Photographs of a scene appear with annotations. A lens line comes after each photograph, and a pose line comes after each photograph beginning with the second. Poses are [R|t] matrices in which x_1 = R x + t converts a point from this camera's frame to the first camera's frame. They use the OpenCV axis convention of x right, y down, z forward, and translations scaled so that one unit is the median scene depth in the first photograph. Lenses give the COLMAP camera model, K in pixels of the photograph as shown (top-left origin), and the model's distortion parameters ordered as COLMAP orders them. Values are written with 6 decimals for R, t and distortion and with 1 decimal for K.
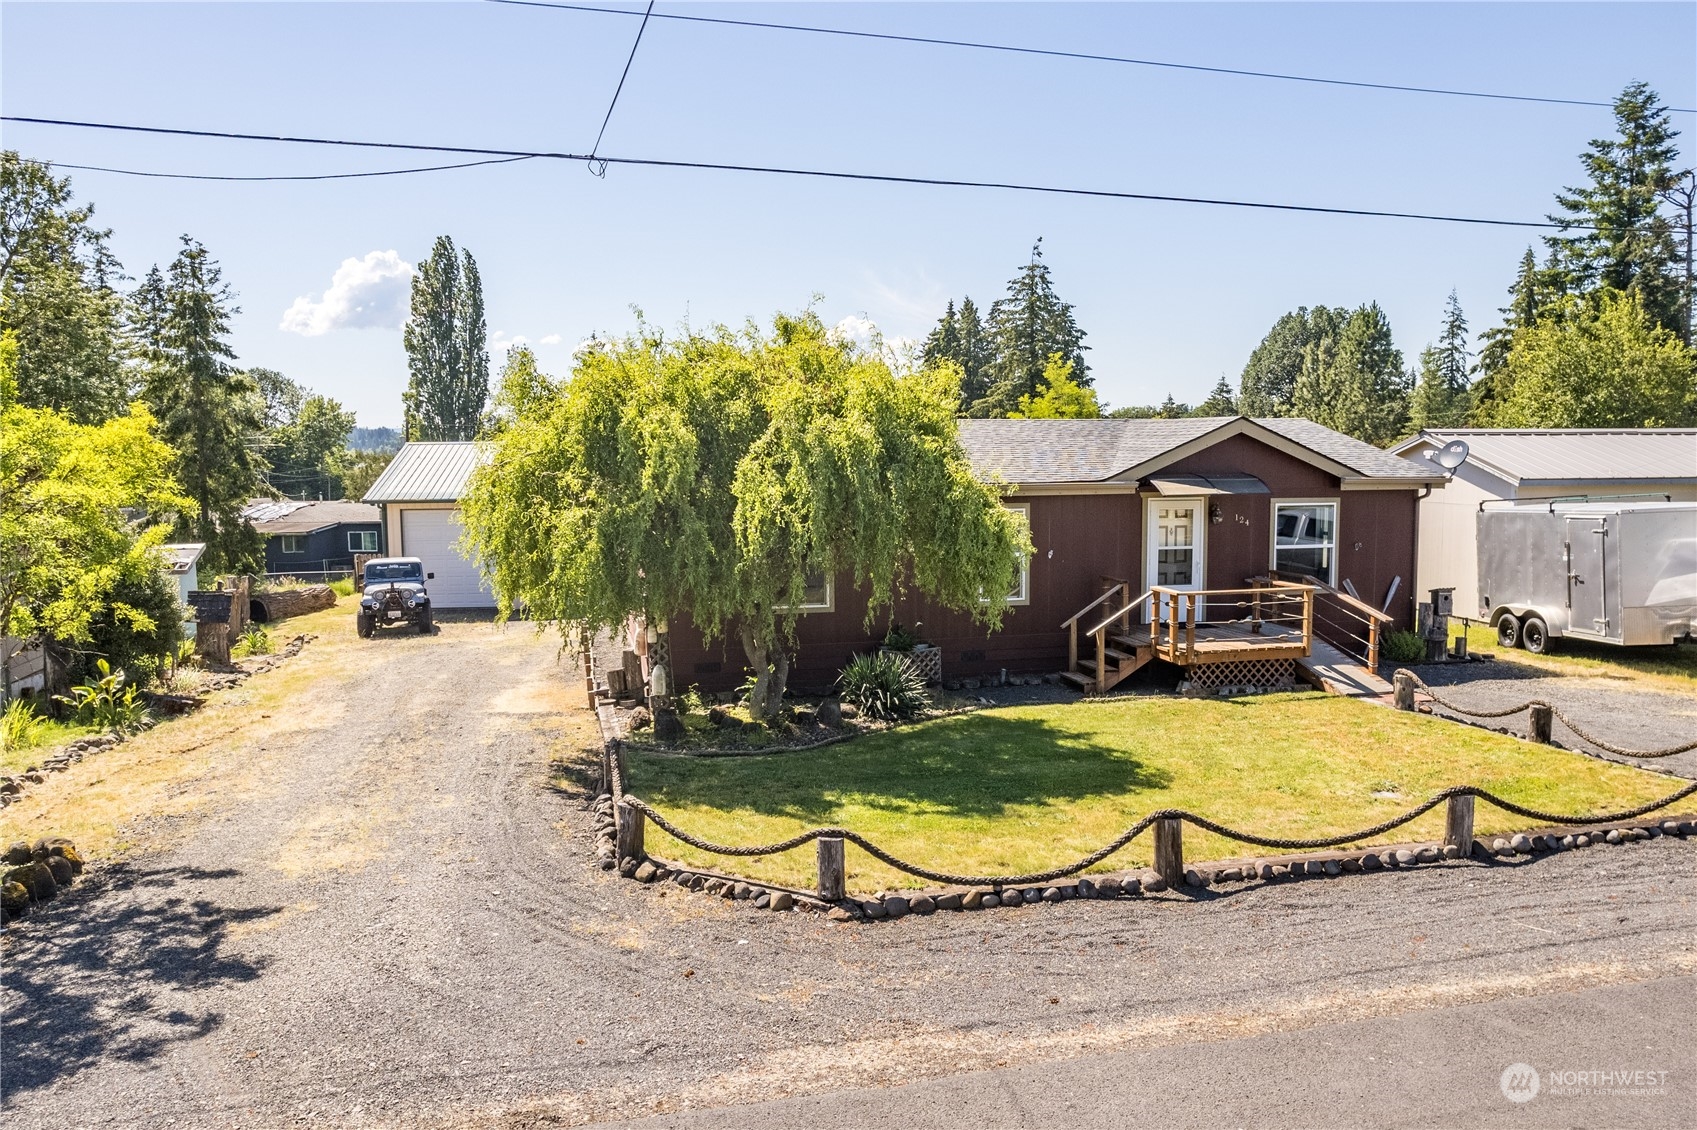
lens RADIAL K [[1296.3, 0, 813.2], [0, 1296.3, 568.6], [0, 0, 1]] dist [-0.075839, 0.062760]
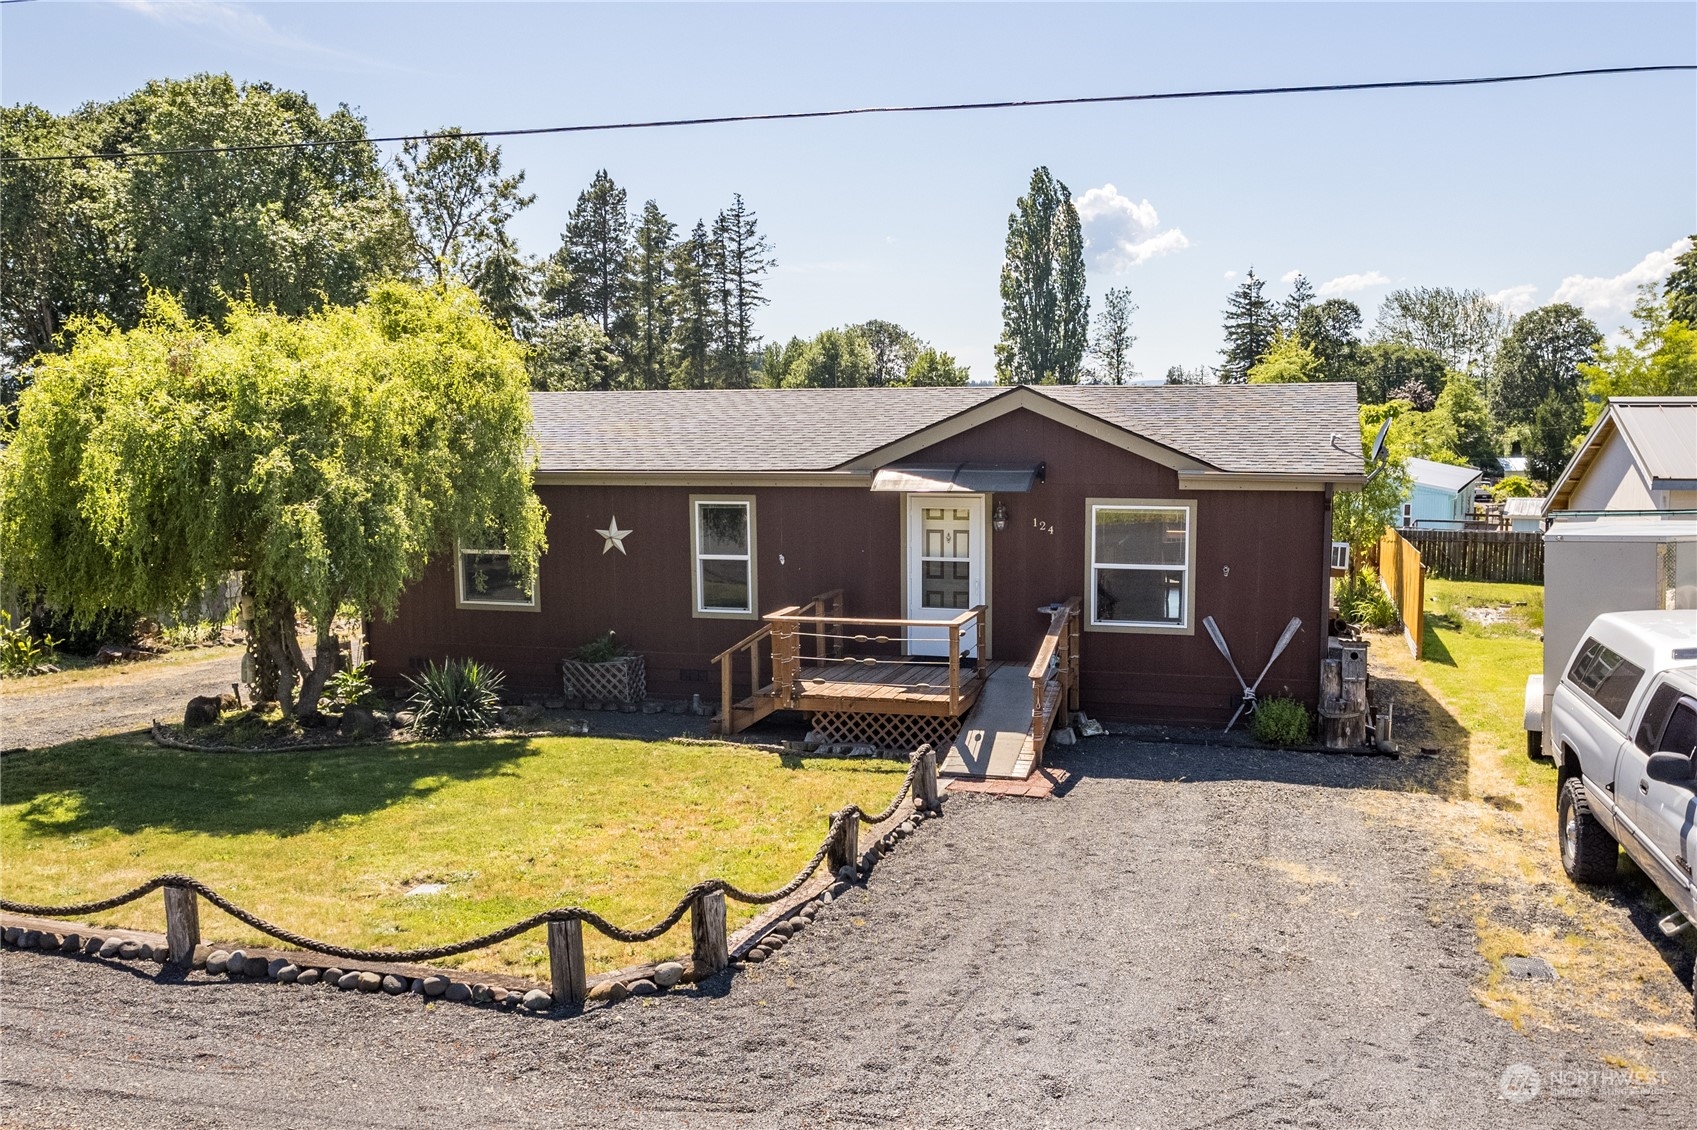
lens RADIAL K [[1481.3, 0, 850.8], [0, 1481.3, 631.9], [0, 0, 1]] dist [-0.059703, 0.008908]
pose [[0.869960, 0.074799, -0.487417, 0.693055], [-0.045292, 0.996371, 0.072064, -0.035505], [0.491038, -0.040616, 0.870191, 0.219320]]
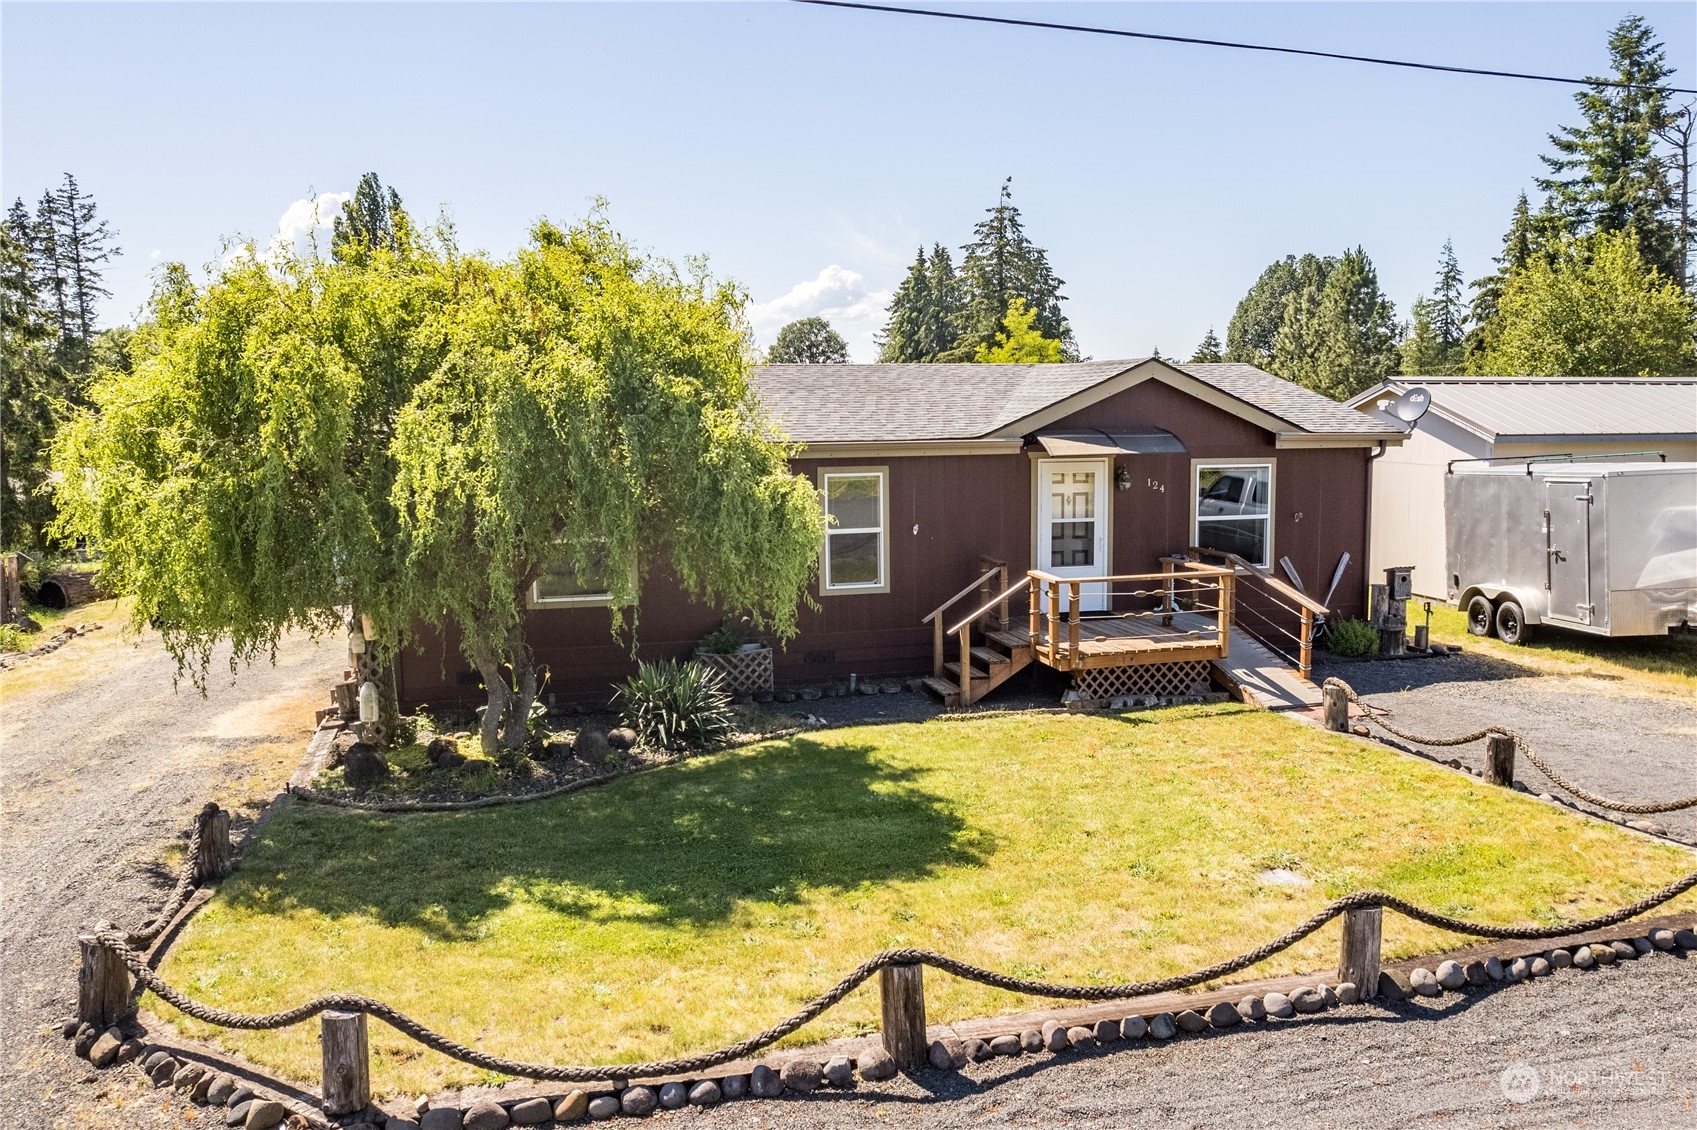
lens RADIAL K [[1343.5, 0, 875.3], [0, 1343.5, 563.8], [0, 0, 1]] dist [-0.051829, 0.014100]
pose [[0.998387, -0.007002, 0.056336, 0.114314], [0.005637, 0.999687, 0.024362, -0.010487], [-0.056489, -0.024005, 0.998115, 0.171730]]
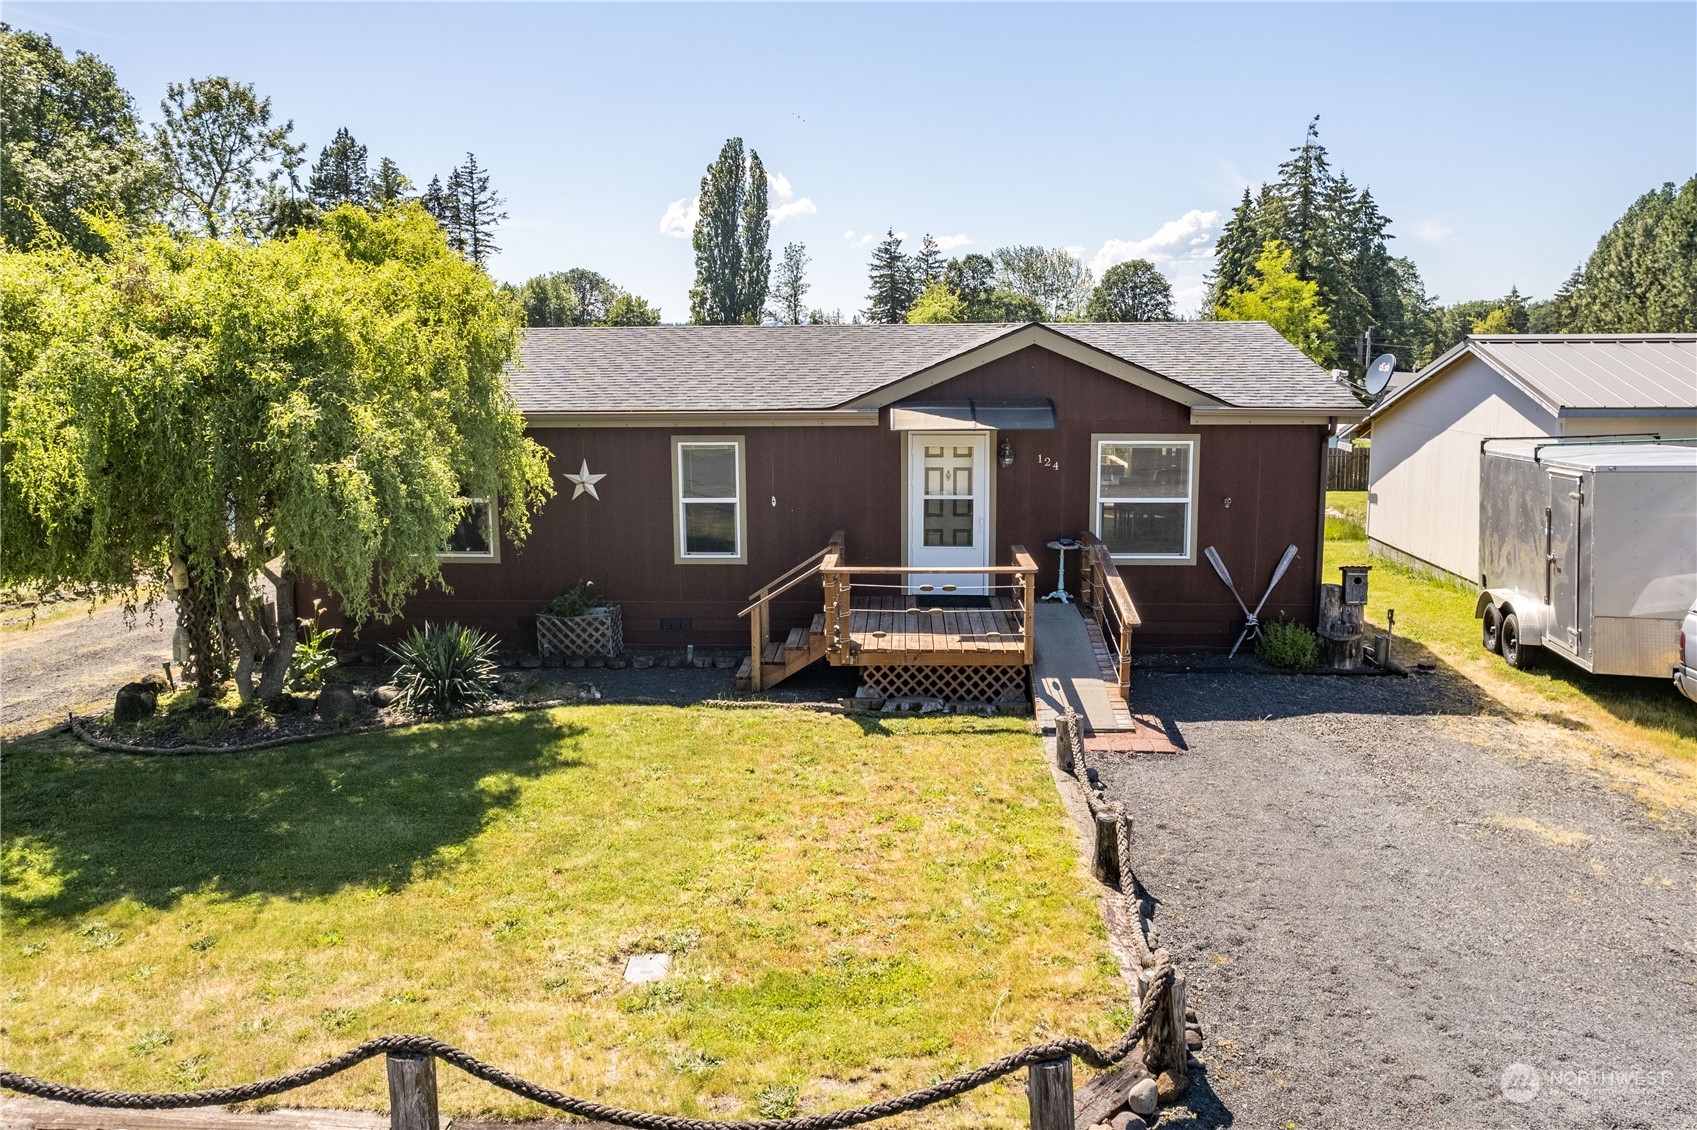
lens RADIAL K [[1235.9, 0, 822.5], [0, 1235.9, 522.4], [0, 0, 1]] dist [-0.077190, 0.068502]
pose [[0.960790, 0.040570, -0.274294, 0.428086], [-0.025835, 0.998033, 0.057121, -0.042771], [0.276071, -0.047795, 0.959948, 0.298086]]
